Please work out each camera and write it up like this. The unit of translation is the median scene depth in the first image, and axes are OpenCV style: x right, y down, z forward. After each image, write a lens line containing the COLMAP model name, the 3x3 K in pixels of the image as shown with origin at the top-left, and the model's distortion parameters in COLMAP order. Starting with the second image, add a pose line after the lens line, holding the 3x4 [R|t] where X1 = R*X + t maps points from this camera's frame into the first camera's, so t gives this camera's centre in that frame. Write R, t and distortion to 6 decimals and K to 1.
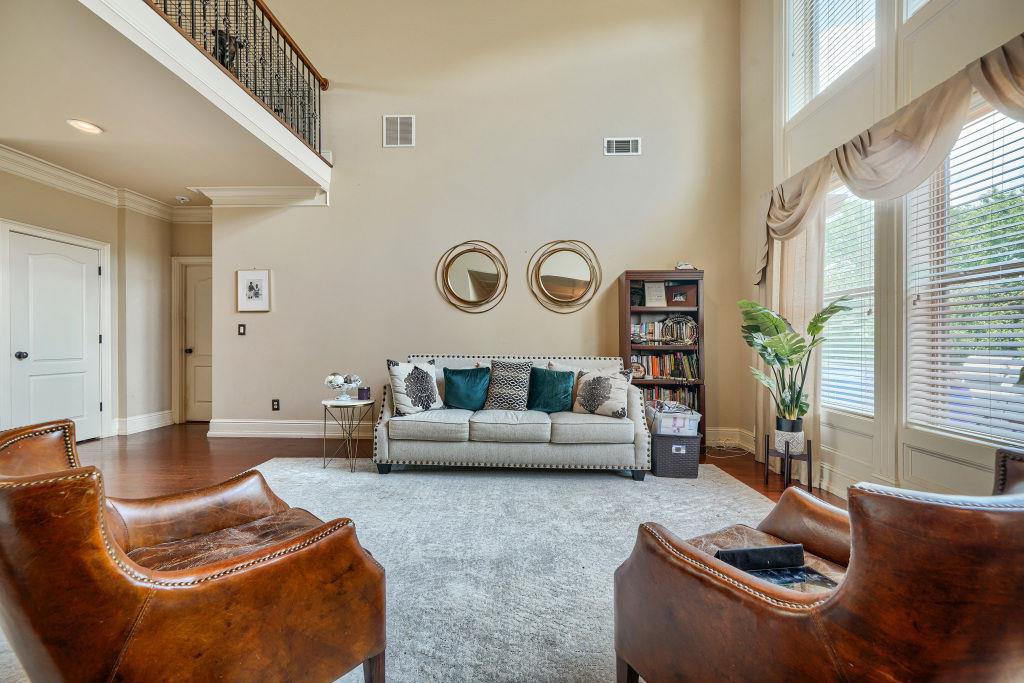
lens RADIAL K [[407.1, 0, 510.7], [0, 407.1, 342.0], [0, 0, 1]] dist [-0.009541, 0.000812]
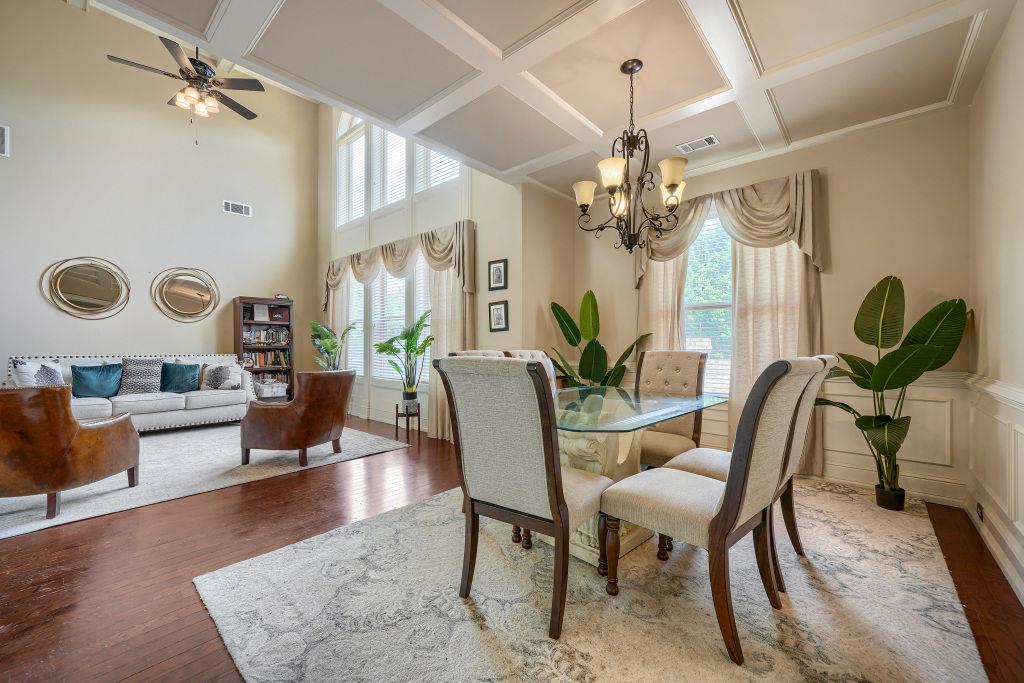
lens RADIAL K [[407.1, 0, 508.4], [0, 407.1, 338.5], [0, 0, 1]] dist [-0.009541, 0.000812]
pose [[0.640677, 0.003858, 0.767801, -0.248931], [0.002630, 0.999970, -0.007219, -0.006203], [-0.767806, 0.006644, 0.640648, -0.781057]]
